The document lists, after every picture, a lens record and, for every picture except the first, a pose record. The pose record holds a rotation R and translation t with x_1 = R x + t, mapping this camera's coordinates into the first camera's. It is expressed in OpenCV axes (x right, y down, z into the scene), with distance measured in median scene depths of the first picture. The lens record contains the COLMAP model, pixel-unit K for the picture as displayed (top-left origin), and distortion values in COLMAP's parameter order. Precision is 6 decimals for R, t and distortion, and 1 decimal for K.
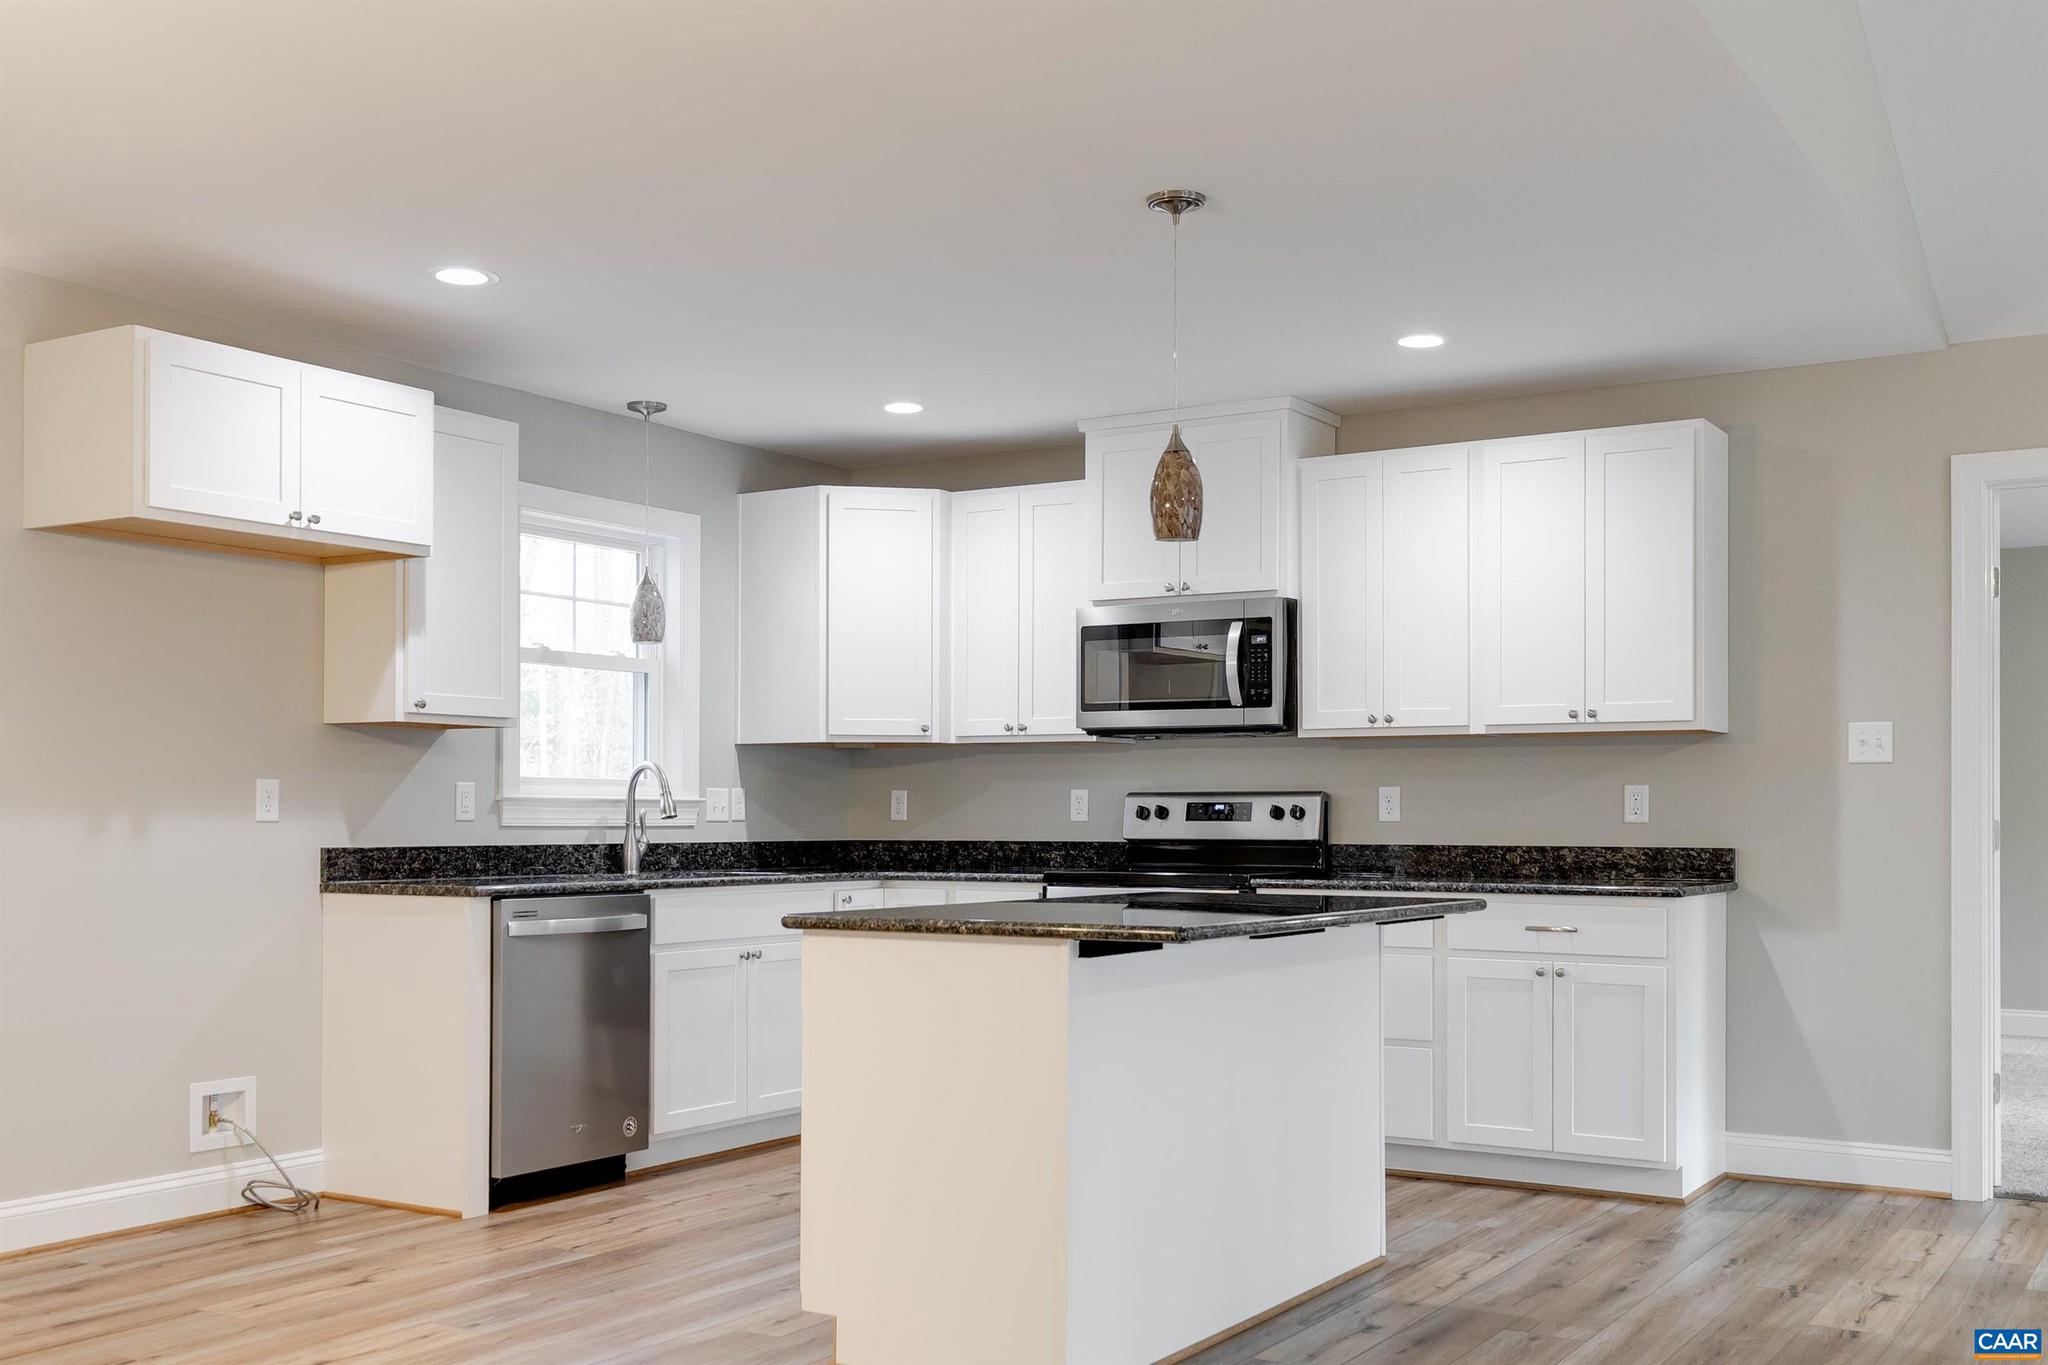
lens RADIAL K [[2143.5, 0, 992.6], [0, 2143.5, 811.8], [0, 0, 1]] dist [0.004265, 0.018006]
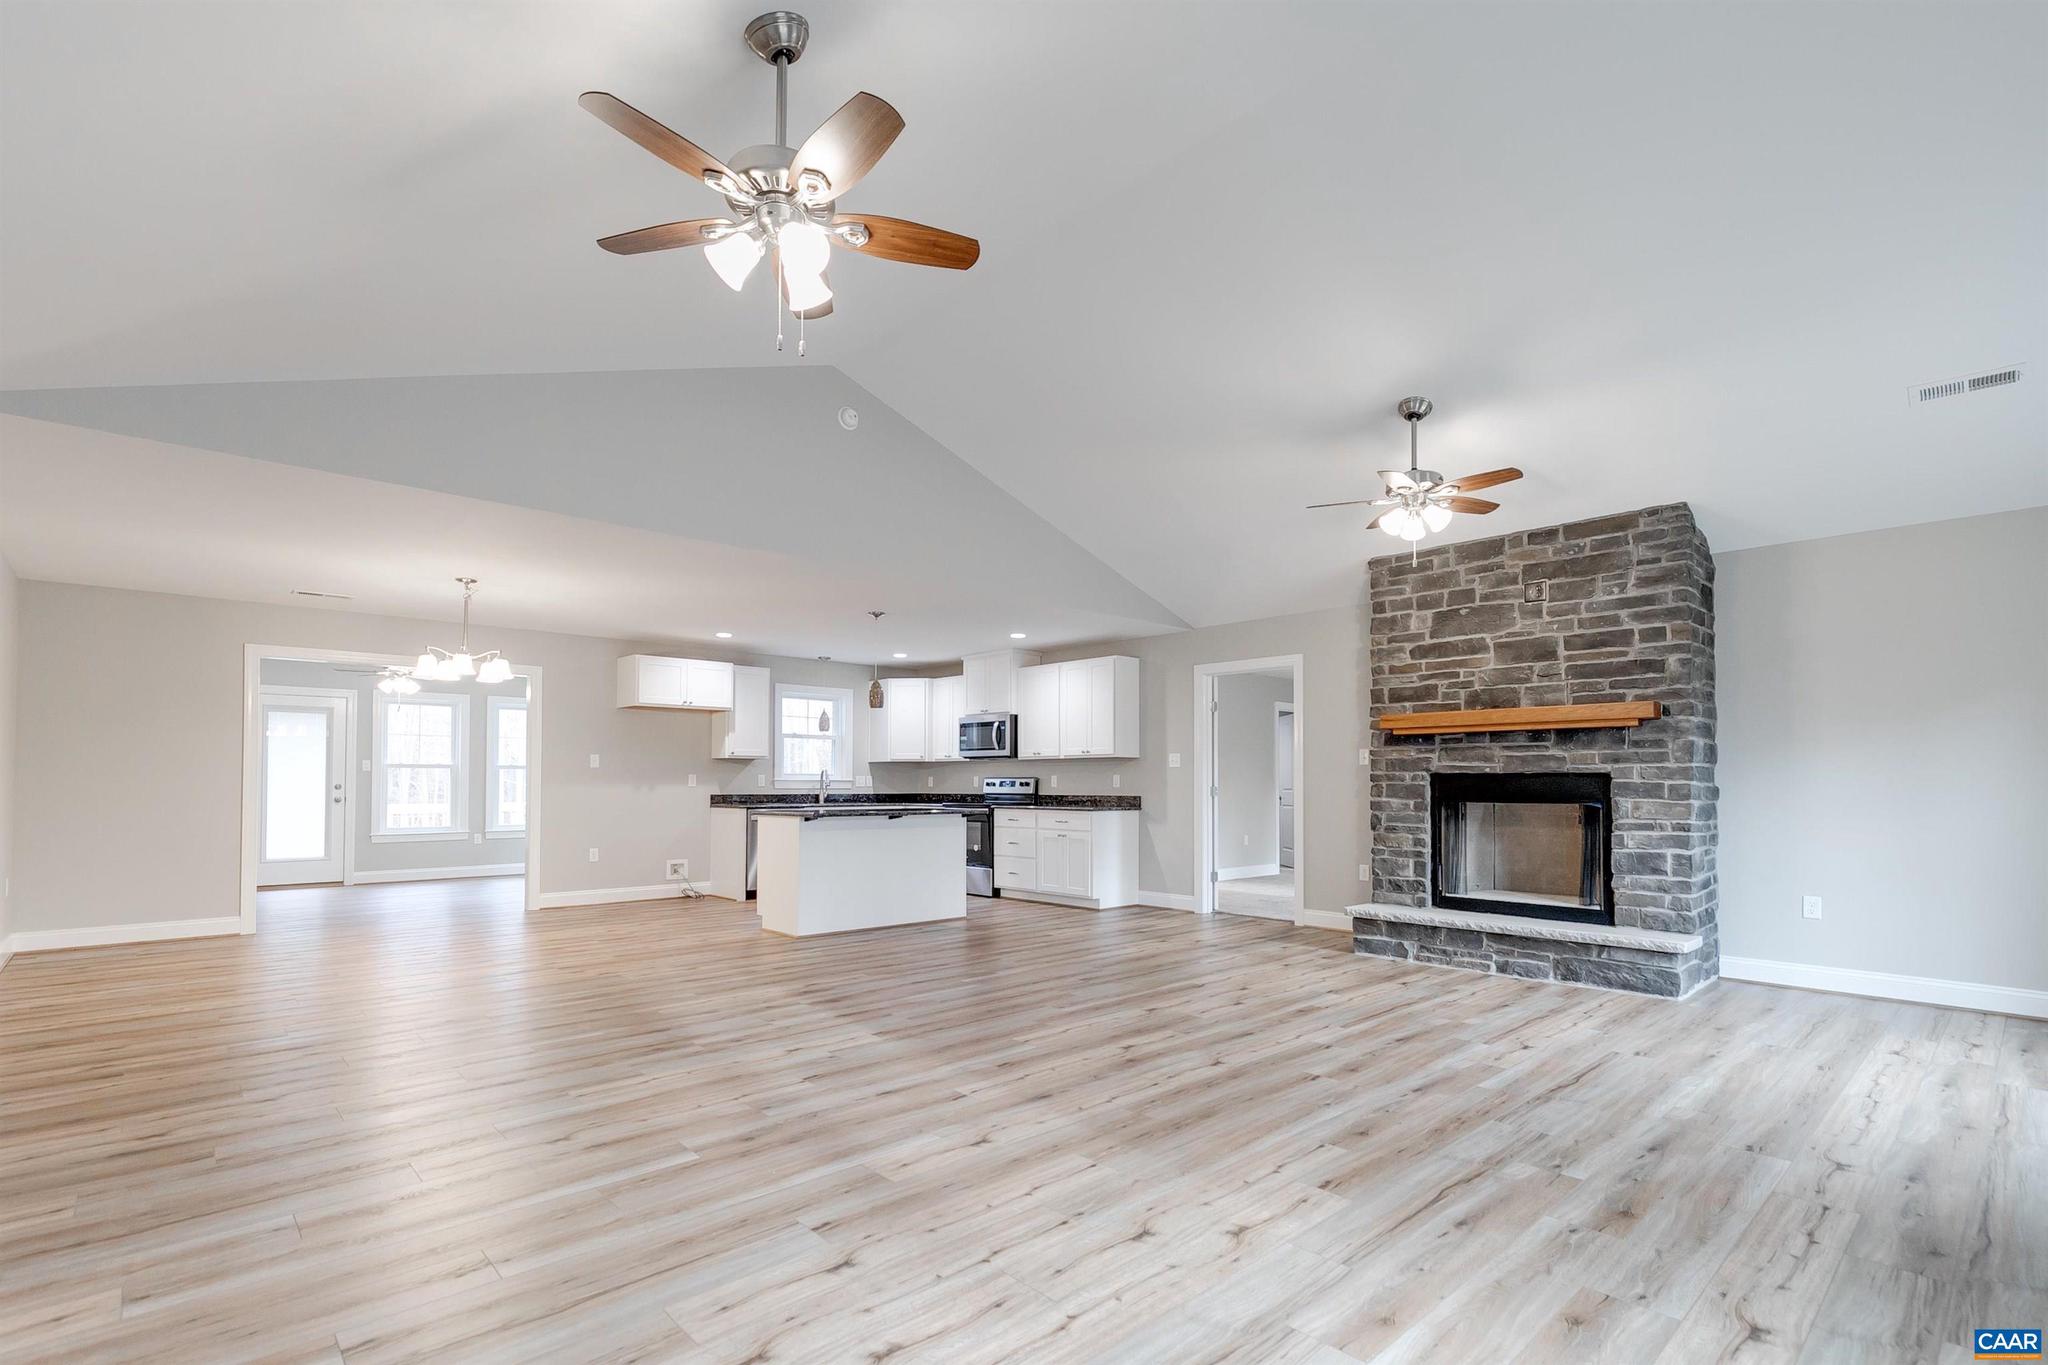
lens RADIAL K [[930.7, 0, 944.4], [0, 930.7, 761.9], [0, 0, 1]] dist [0.004297, -0.000210]
pose [[0.964262, -0.006000, -0.264881, 0.397777], [-0.000309, 0.999717, -0.023771, 0.000098], [0.264949, 0.023003, 0.963988, -0.306785]]
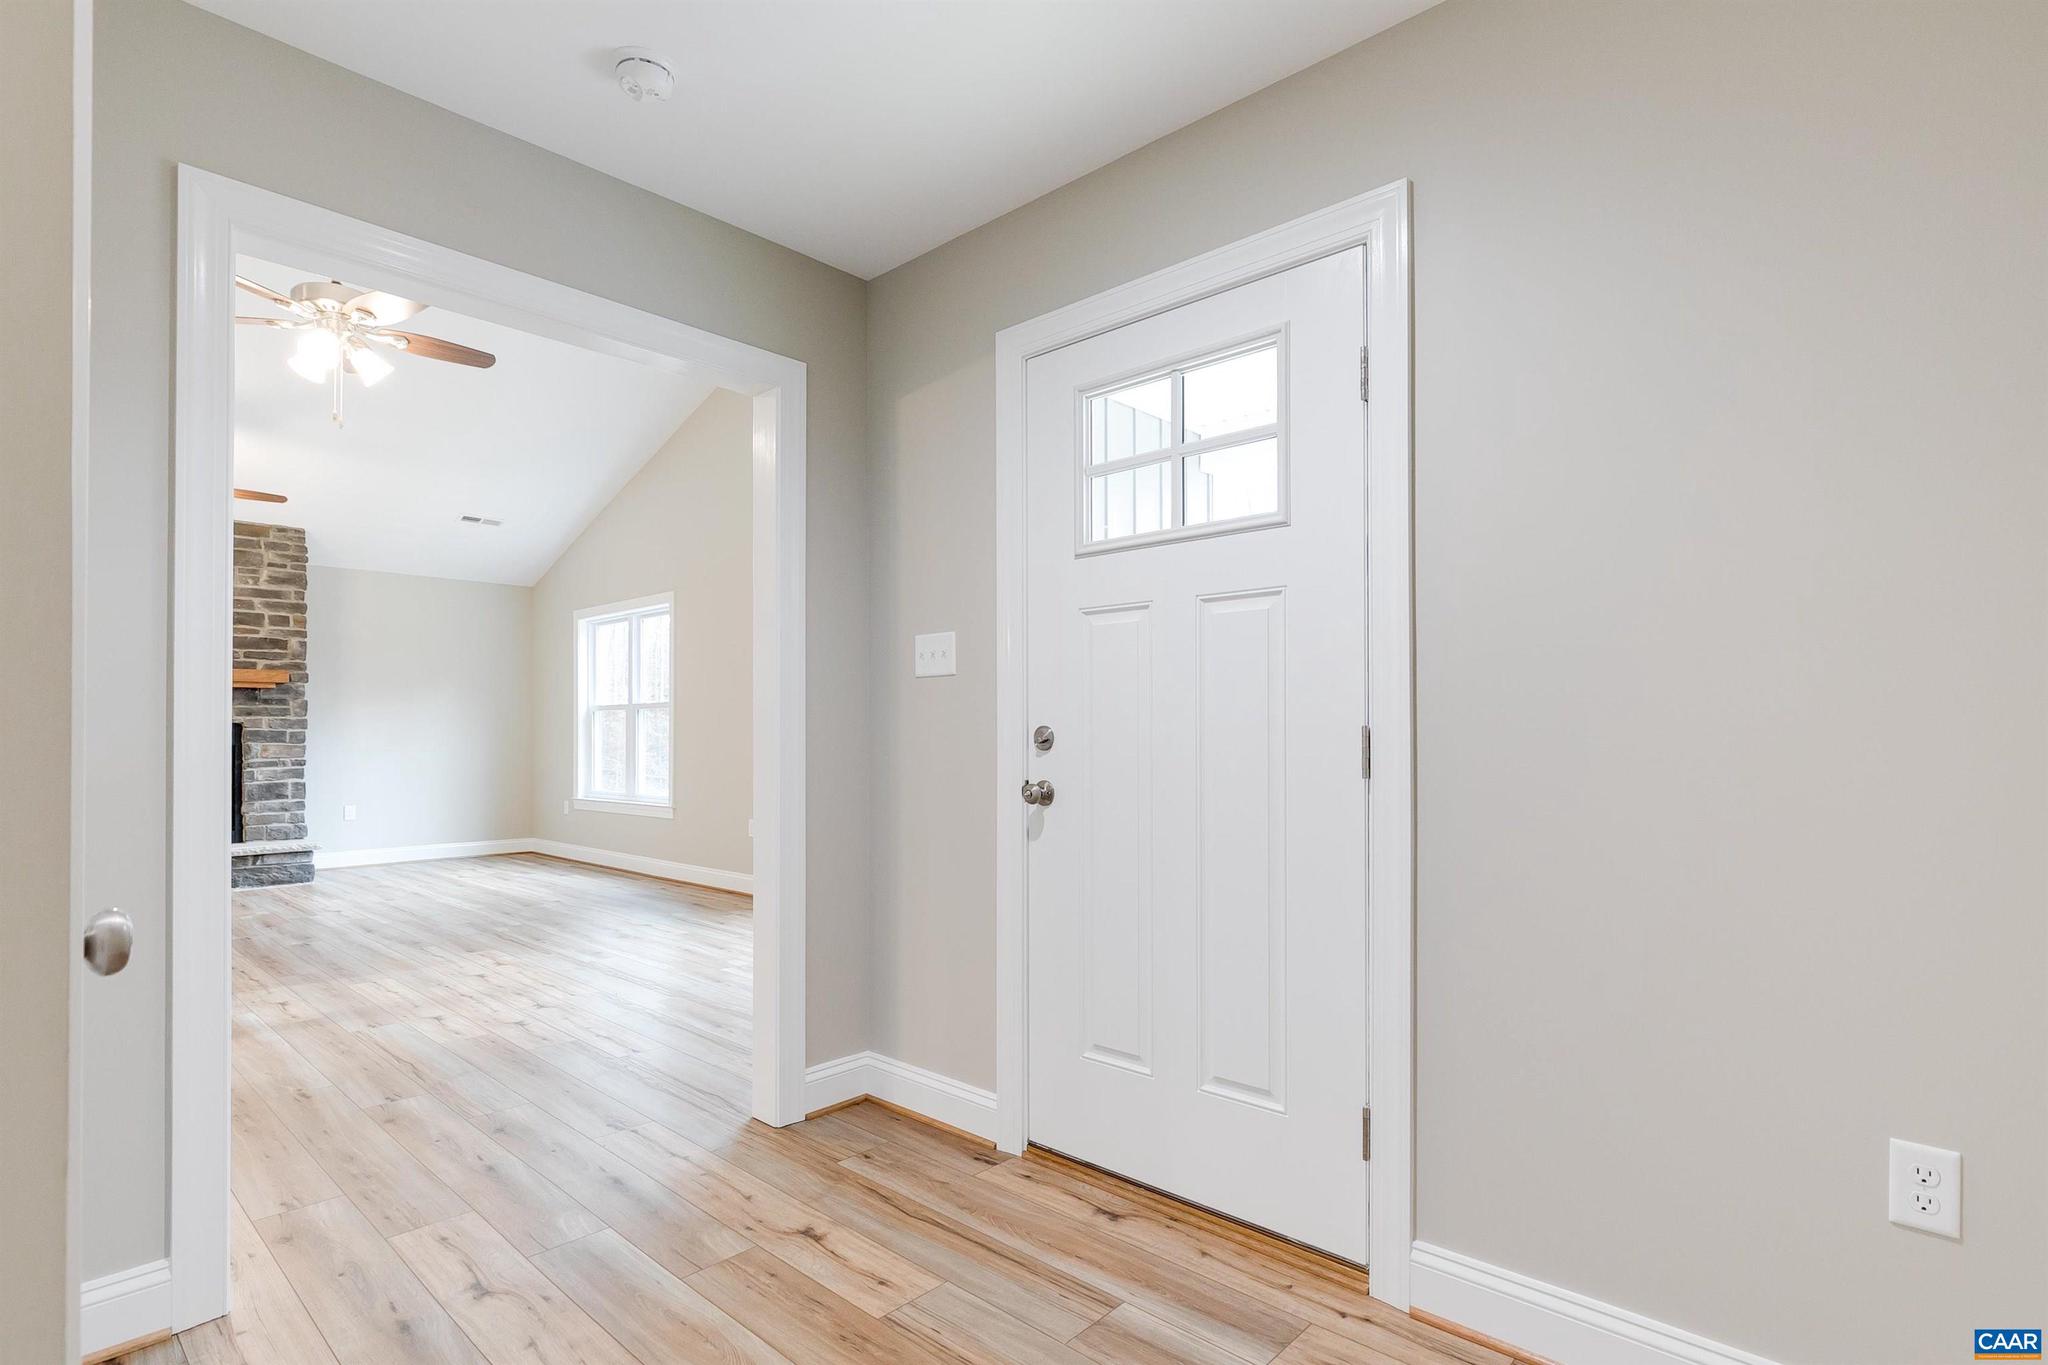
lens RADIAL K [[1039.8, 0, 1022.9], [0, 1039.8, 721.0], [0, 0, 1]] dist [-0.010294, 0.000605]
pose [[0.196760, 0.005601, 0.980436, -0.119184], [0.003411, 0.999974, -0.006397, -0.001624], [-0.980446, 0.004603, 0.196735, -0.426568]]
